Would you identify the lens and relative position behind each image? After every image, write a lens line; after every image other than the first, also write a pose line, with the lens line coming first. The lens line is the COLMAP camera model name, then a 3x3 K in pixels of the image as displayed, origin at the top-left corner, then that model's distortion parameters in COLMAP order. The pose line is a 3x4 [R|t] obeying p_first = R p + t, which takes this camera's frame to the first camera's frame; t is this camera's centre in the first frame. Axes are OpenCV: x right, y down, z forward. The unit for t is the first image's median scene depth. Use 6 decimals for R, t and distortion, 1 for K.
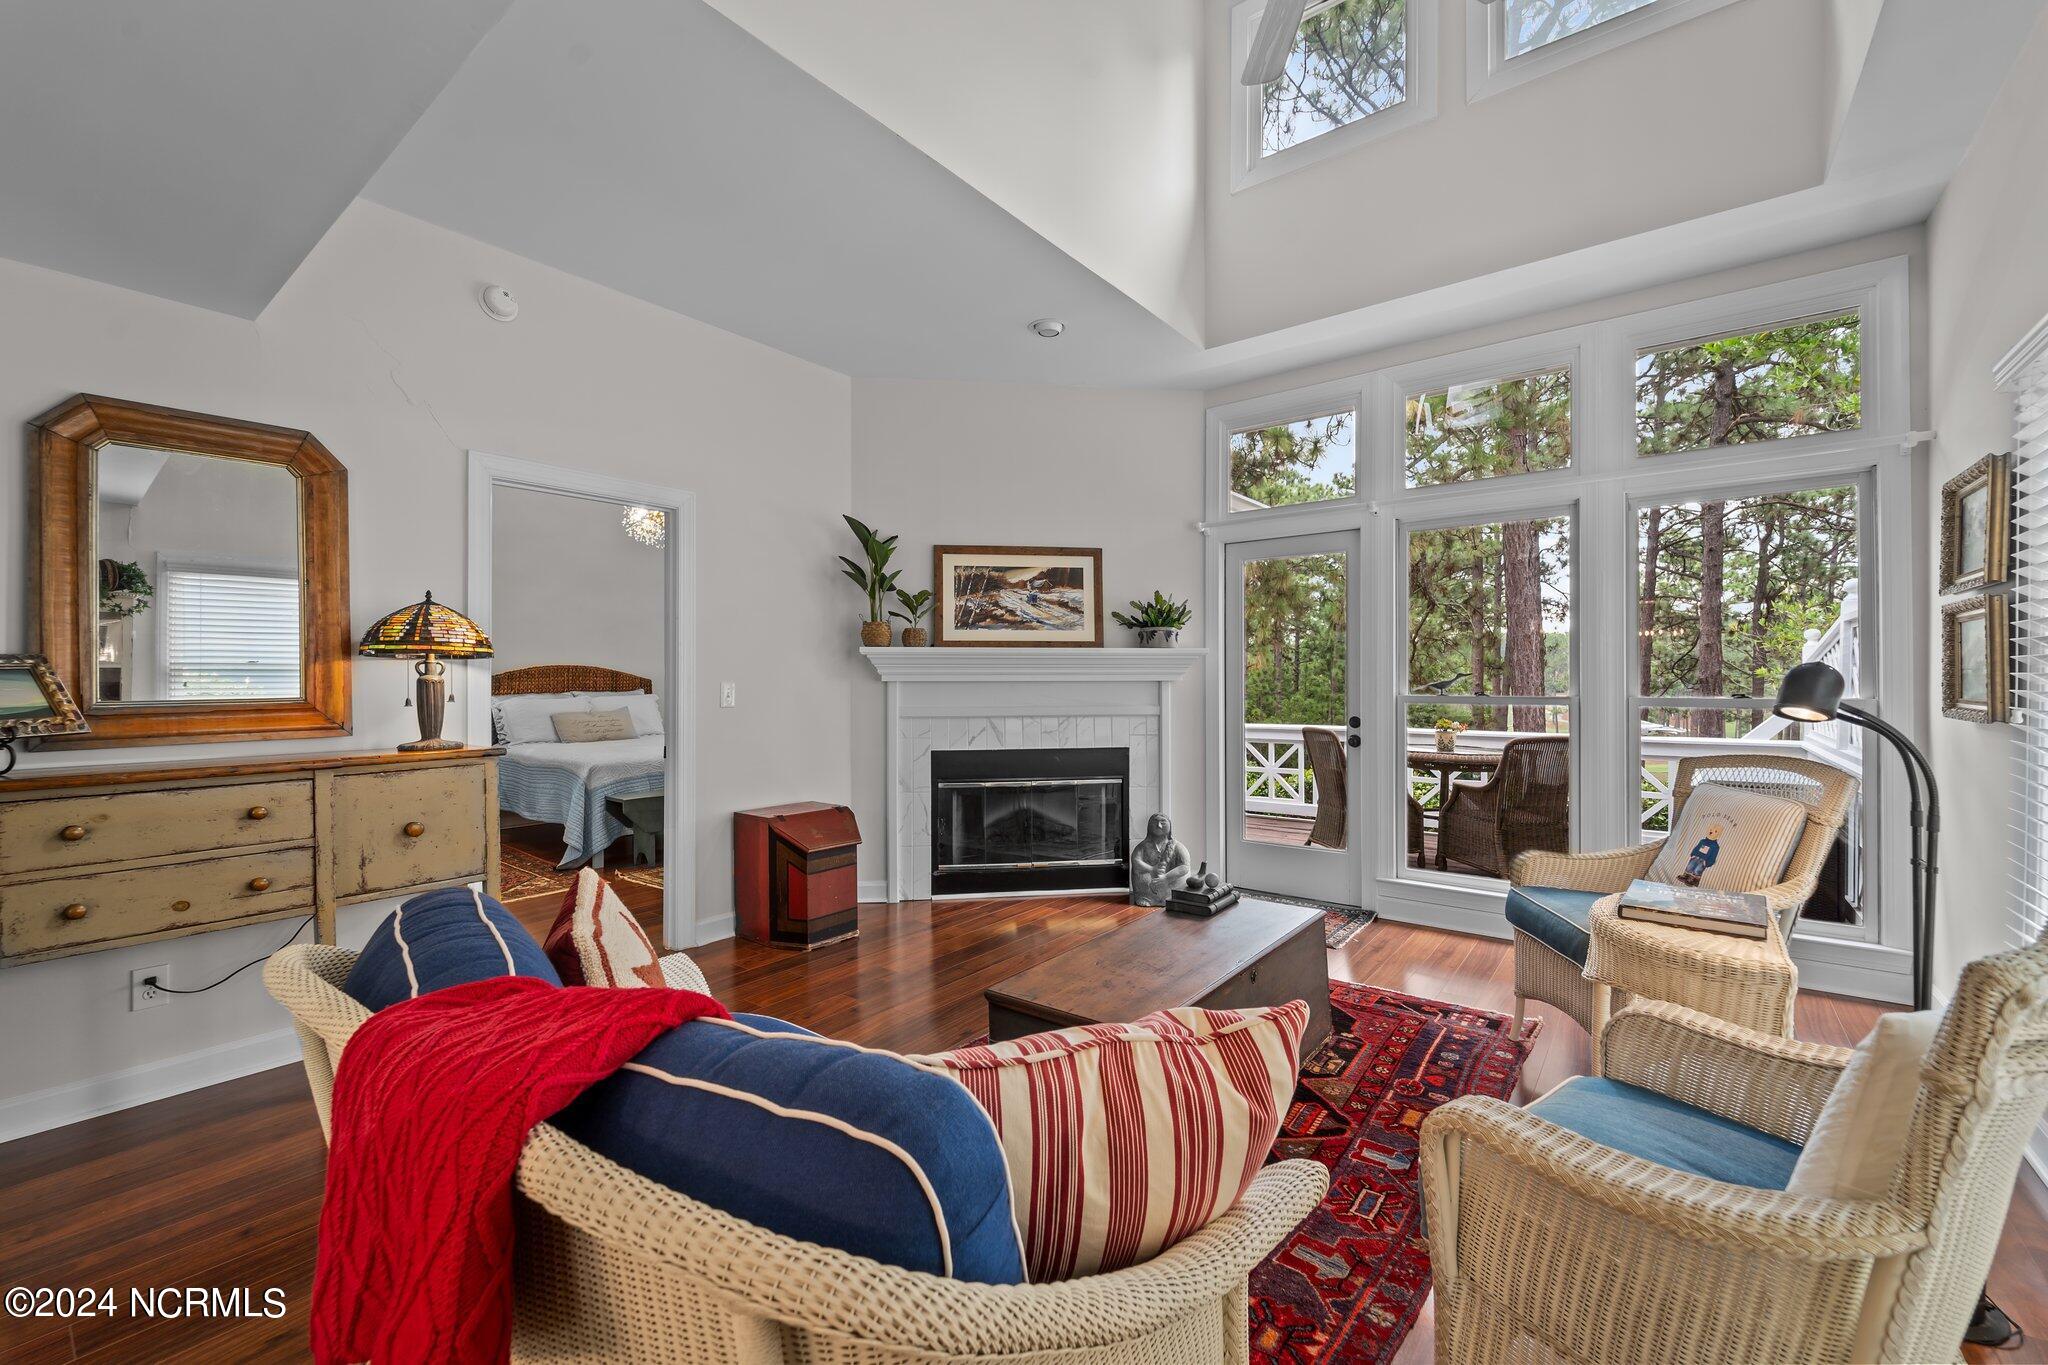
lens RADIAL K [[835.7, 0, 1021.8], [0, 835.7, 676.3], [0, 0, 1]] dist [0.000622, 0.000144]
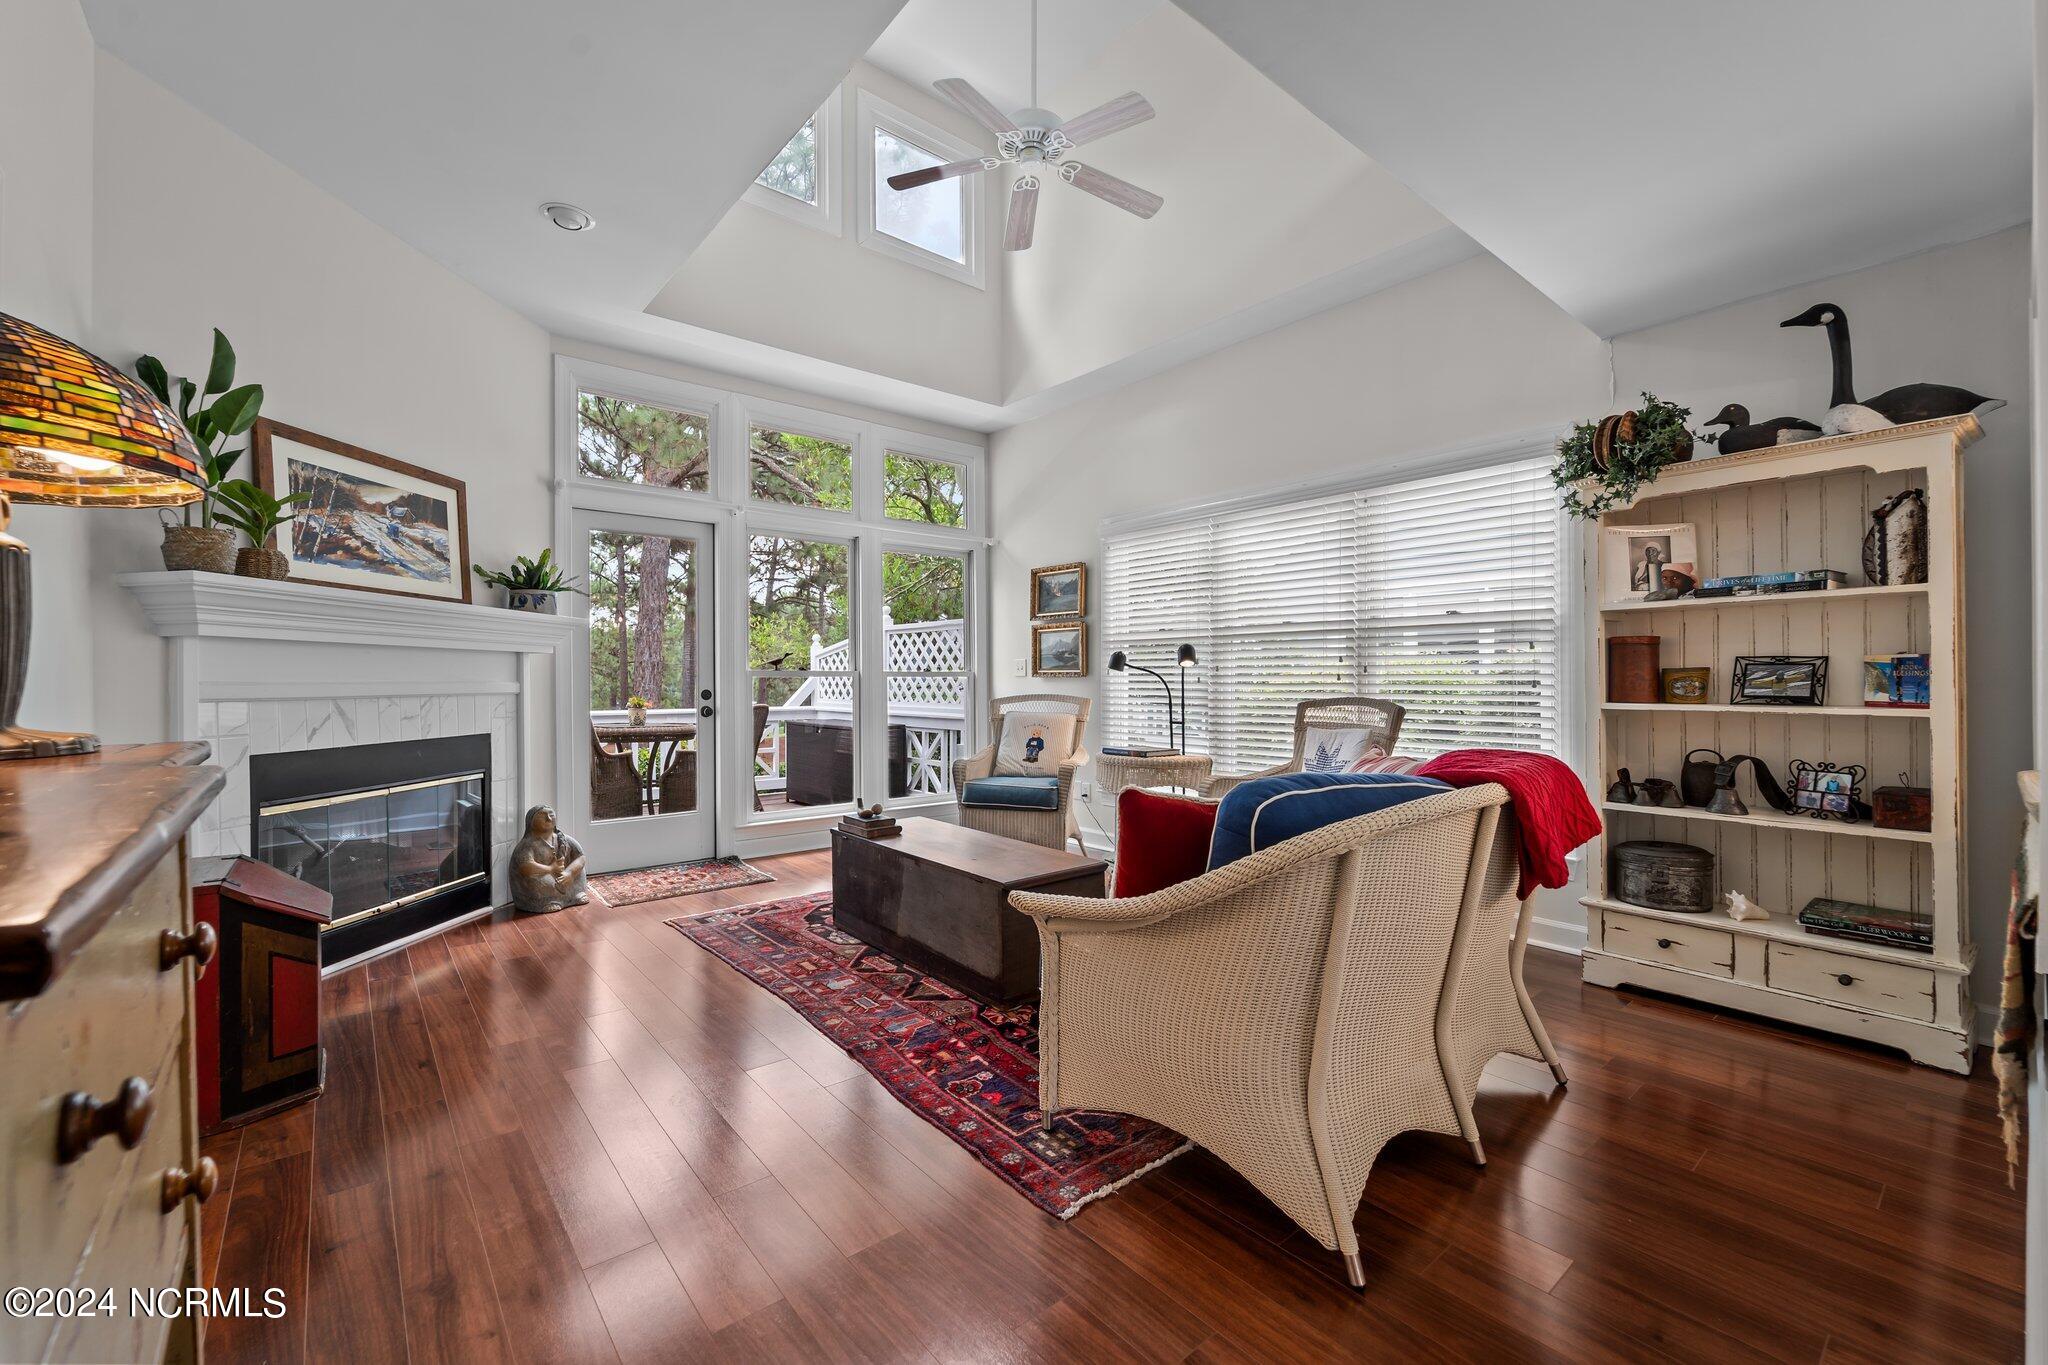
lens RADIAL K [[835.7, 0, 1022.0], [0, 835.7, 685.7], [0, 0, 1]] dist [0.000622, 0.000144]
pose [[0.212105, -0.001961, 0.977245, -0.570657], [-0.000139, 0.999998, 0.002037, 0.037307], [-0.977247, -0.000568, 0.212104, 0.325543]]
